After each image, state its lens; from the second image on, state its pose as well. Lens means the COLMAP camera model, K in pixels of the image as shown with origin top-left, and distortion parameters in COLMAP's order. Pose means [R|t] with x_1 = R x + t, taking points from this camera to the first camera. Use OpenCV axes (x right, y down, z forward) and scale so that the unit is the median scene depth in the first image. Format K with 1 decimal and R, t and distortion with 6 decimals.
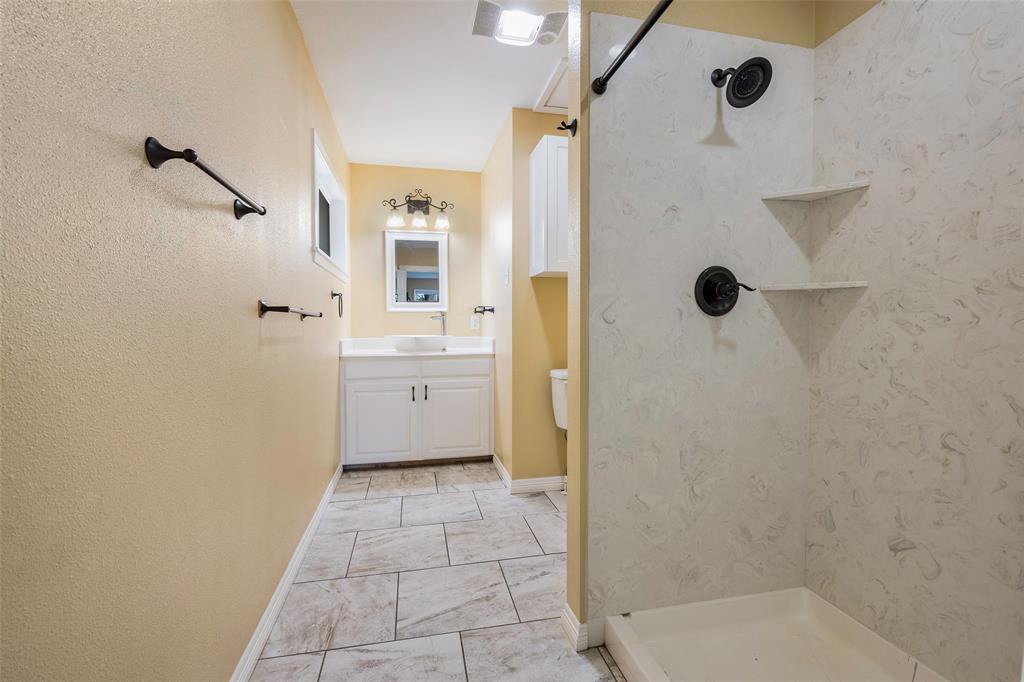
lens RADIAL K [[445.6, 0, 511.3], [0, 445.6, 337.1], [0, 0, 1]] dist [-0.000068, 0.000001]
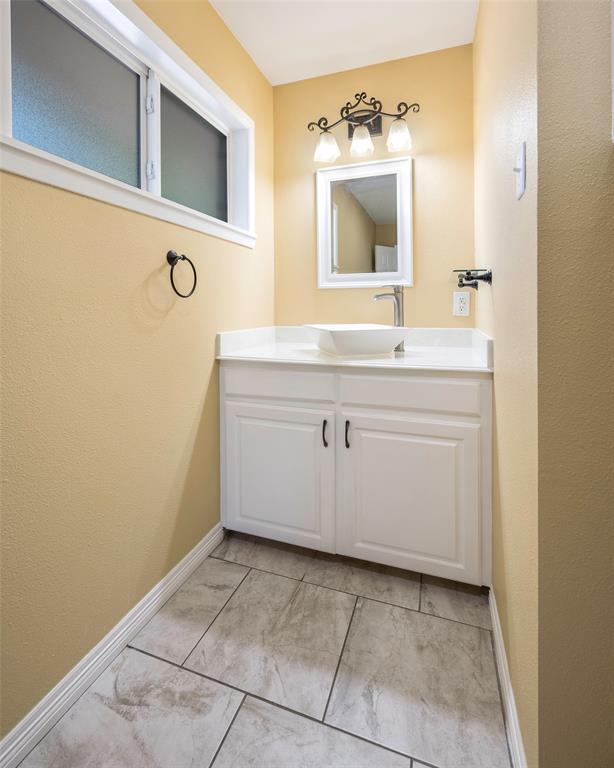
lens RADIAL K [[368.5, 0, 300.5], [0, 368.5, 307.7], [0, 0, 1]] dist [0.000881, 0.000342]
pose [[0.841345, -0.000236, -0.540499, 0.001571], [-0.012260, 0.999734, -0.019521, -0.018606], [0.540360, 0.023051, 0.841118, 0.564157]]
